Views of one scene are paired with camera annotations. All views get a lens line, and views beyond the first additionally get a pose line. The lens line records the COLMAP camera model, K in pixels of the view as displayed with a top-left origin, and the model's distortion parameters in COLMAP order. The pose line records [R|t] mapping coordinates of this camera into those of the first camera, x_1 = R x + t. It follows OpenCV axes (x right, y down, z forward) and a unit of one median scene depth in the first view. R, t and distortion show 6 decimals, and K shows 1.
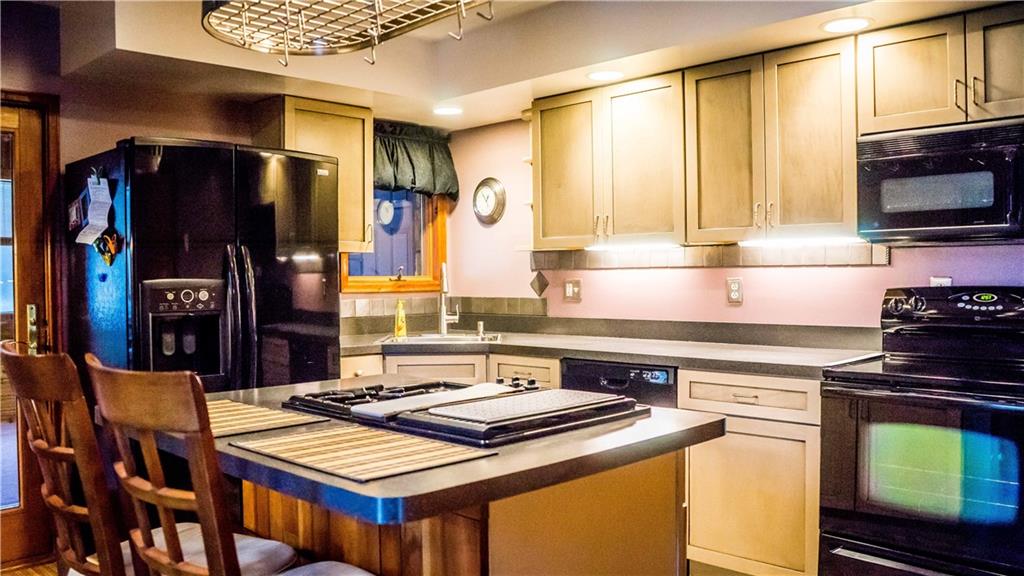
lens RADIAL K [[837.3, 0, 514.6], [0, 837.3, 292.0], [0, 0, 1]] dist [-0.118411, 0.092289]
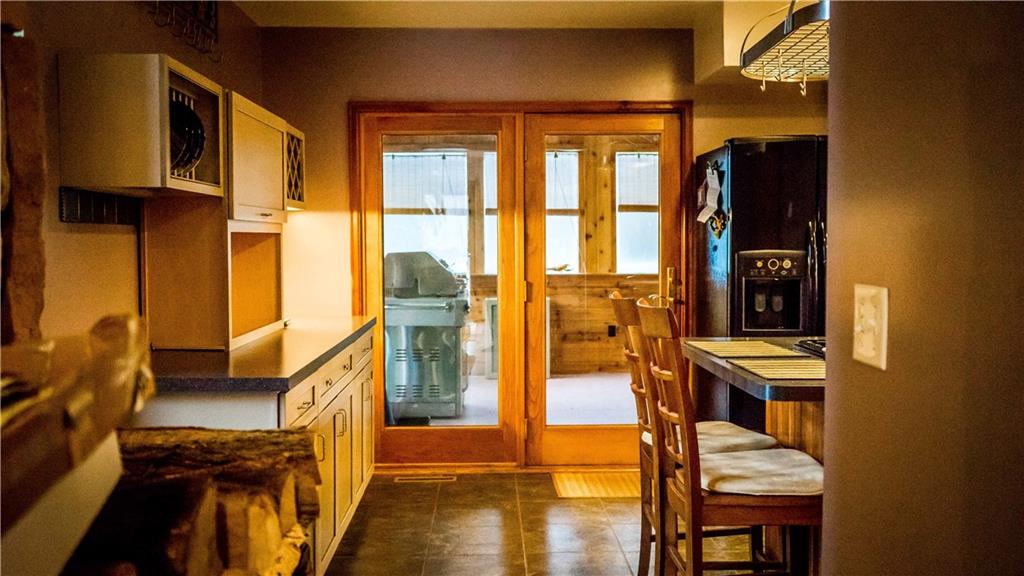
lens RADIAL K [[1008.0, 0, 512.0], [0, 1008.0, 288.0], [0, 0, 1]] dist [-0.005048, -0.001242]
pose [[0.720629, 0.037356, -0.692314, 0.332574], [-0.014917, 0.999152, 0.038386, -0.010580], [0.693160, -0.017334, 0.720575, -0.323967]]
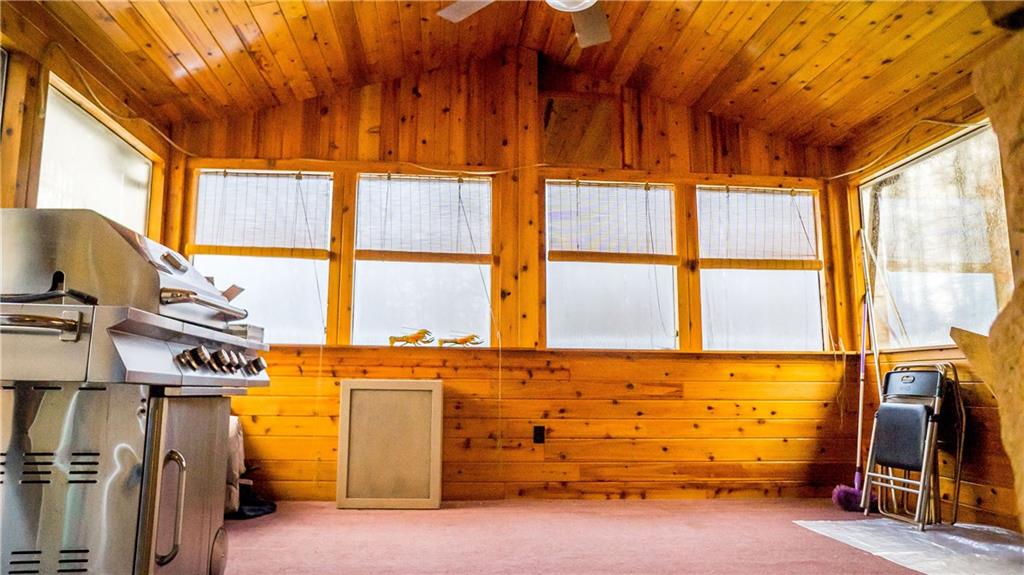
lens RADIAL K [[692.9, 0, 505.2], [0, 692.9, 292.9], [0, 0, 1]] dist [-0.056733, 0.091113]
pose [[0.753779, -0.076935, -0.652608, -0.613555], [-0.027346, 0.988590, -0.148129, 0.147566], [0.656558, 0.129503, 0.743075, 0.883448]]
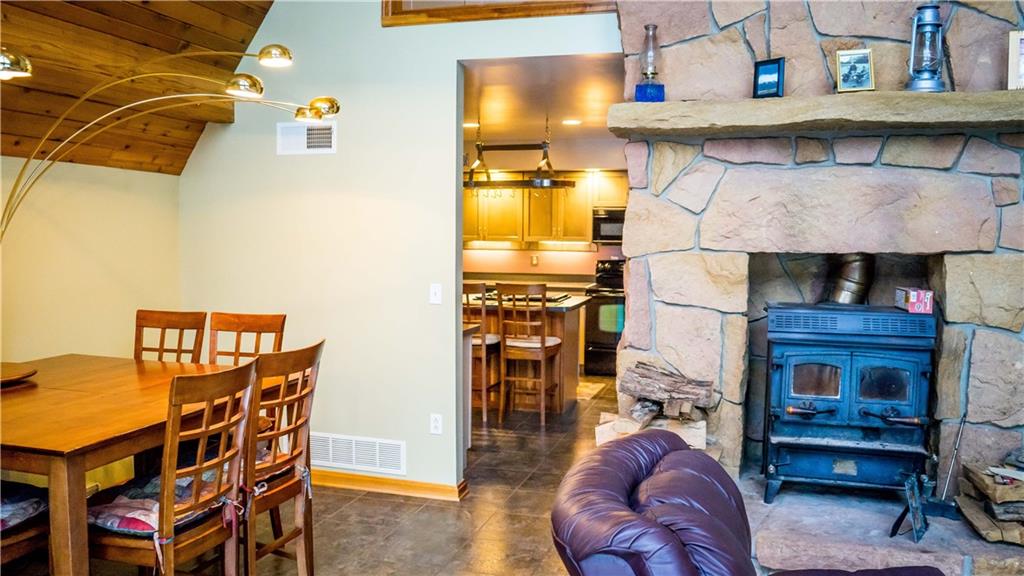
lens RADIAL K [[837.3, 0, 514.6], [0, 837.3, 292.0], [0, 0, 1]] dist [-0.118411, 0.092289]
pose [[0.877398, -0.023680, 0.479178, -1.092539], [-0.007132, 0.998027, 0.062379, -0.068540], [-0.479709, -0.058149, 0.875498, -1.279417]]
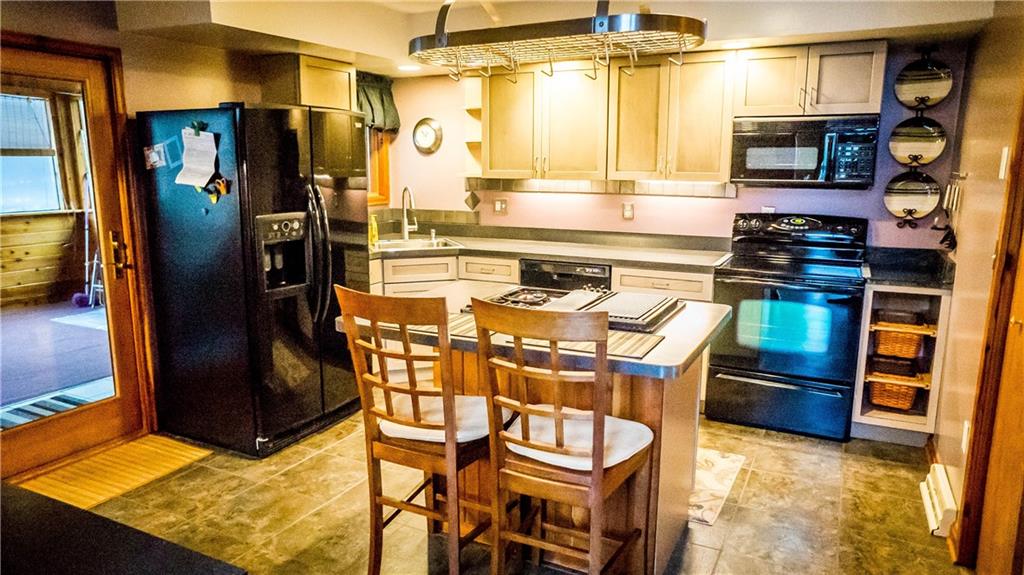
lens RADIAL K [[692.9, 0, 505.2], [0, 692.9, 292.9], [0, 0, 1]] dist [-0.056733, 0.091113]
pose [[0.953982, -0.044111, 0.296603, -0.360903], [-0.006169, 0.986025, 0.166484, -0.069026], [-0.299802, -0.160653, 0.940377, -0.141210]]
